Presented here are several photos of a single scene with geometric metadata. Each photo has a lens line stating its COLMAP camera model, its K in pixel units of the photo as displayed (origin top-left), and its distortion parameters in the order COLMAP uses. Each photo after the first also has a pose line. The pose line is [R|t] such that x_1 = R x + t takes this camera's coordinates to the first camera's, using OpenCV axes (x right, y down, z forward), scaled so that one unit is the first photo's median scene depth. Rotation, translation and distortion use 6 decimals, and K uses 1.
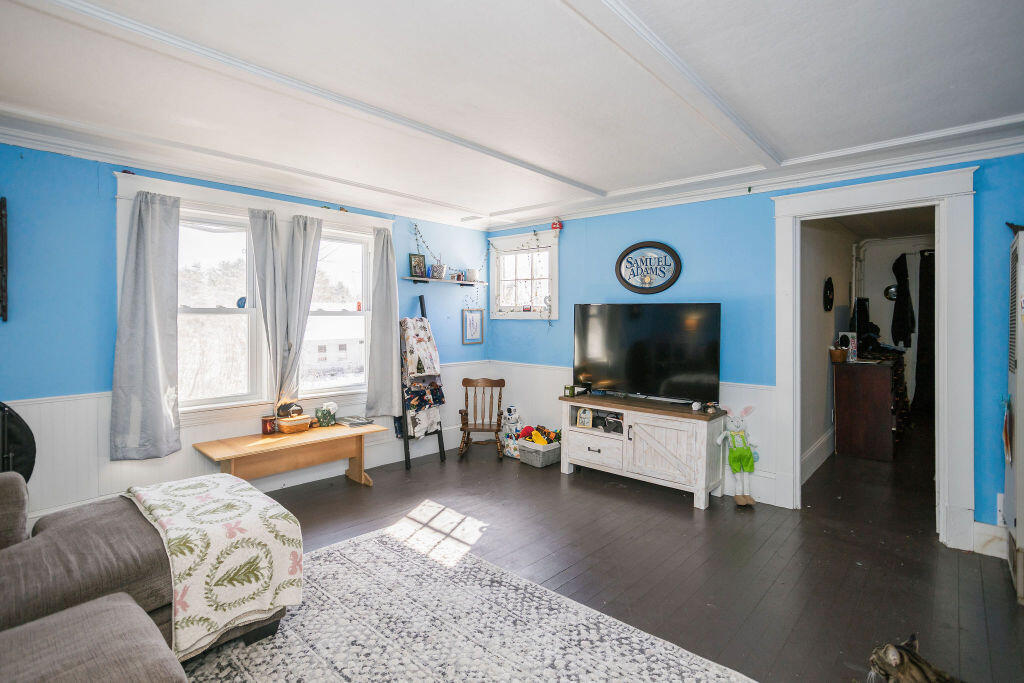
lens RADIAL K [[499.0, 0, 508.3], [0, 499.0, 337.2], [0, 0, 1]] dist [-0.057990, 0.038484]
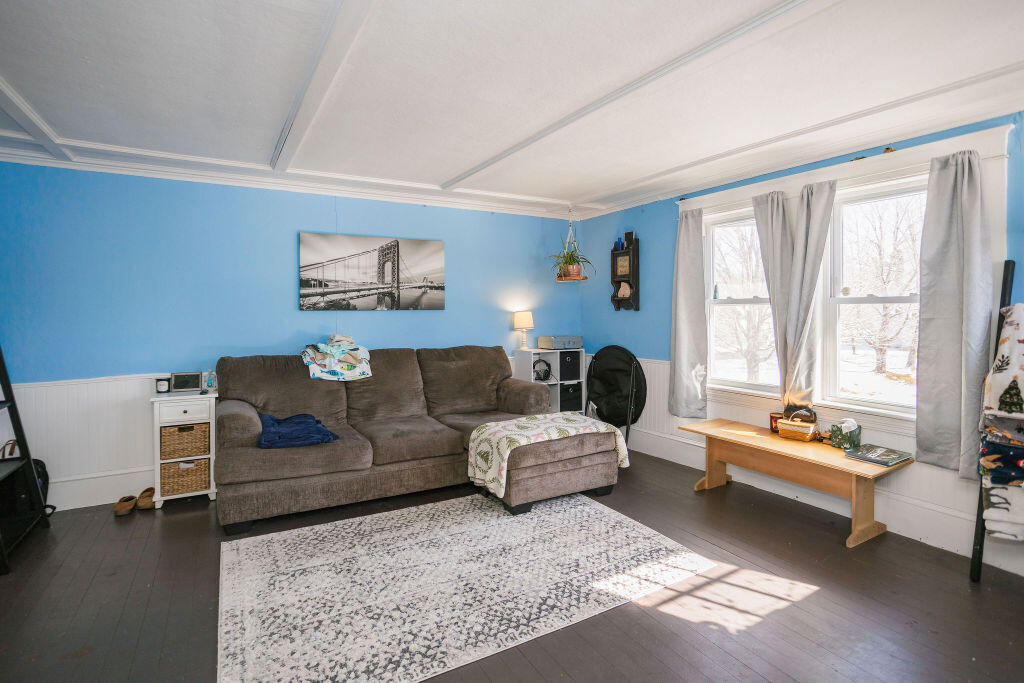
lens RADIAL K [[499.0, 0, 508.3], [0, 499.0, 337.2], [0, 0, 1]] dist [-0.057990, 0.038484]
pose [[-0.297481, 0.049689, -0.953434, 0.649851], [-0.026006, 0.997852, 0.060118, -0.030908], [0.954374, 0.042679, -0.295550, 0.934181]]
